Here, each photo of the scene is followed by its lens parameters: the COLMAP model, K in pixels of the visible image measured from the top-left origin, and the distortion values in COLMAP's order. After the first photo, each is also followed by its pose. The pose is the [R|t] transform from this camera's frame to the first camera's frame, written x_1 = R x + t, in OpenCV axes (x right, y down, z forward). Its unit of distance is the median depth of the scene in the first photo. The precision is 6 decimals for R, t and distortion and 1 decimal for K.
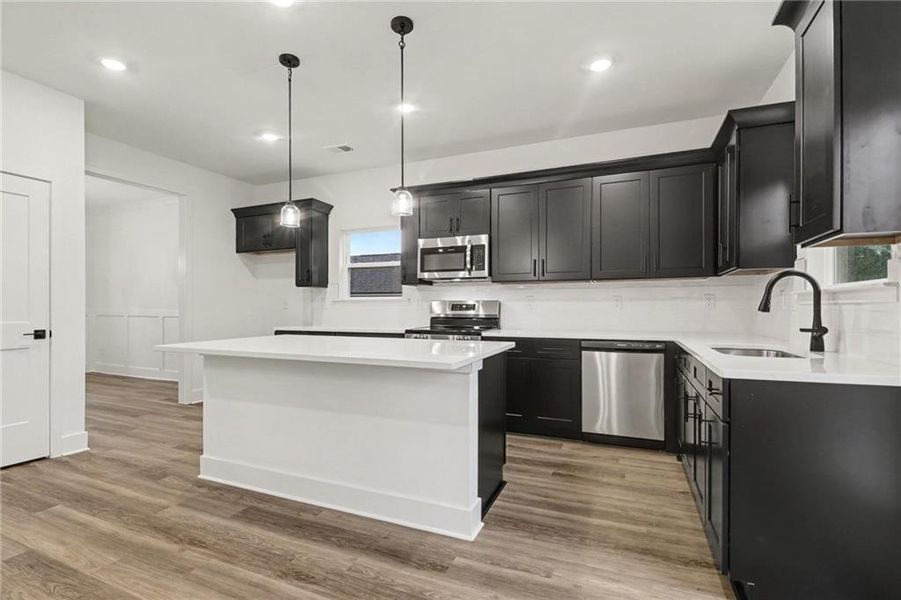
lens RADIAL K [[429.0, 0, 450.7], [0, 429.0, 304.6], [0, 0, 1]] dist [-0.023995, 0.000119]
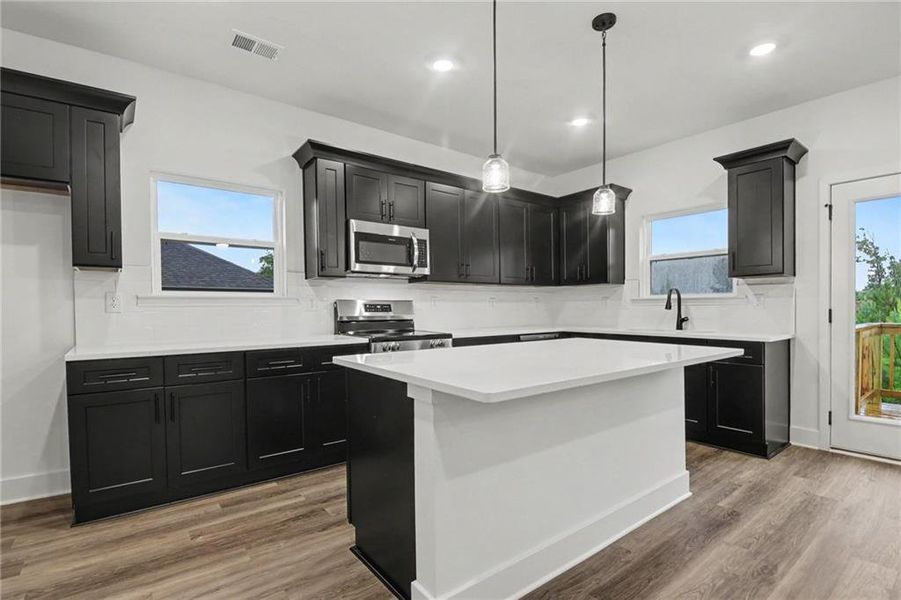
lens RADIAL K [[429.0, 0, 448.9], [0, 429.0, 307.7], [0, 0, 1]] dist [-0.023995, 0.000119]
pose [[0.497719, 0.000041, 0.867338, -0.765424], [-0.002575, 0.999996, 0.001430, 0.004948], [-0.867335, -0.002945, 0.497717, 0.555887]]
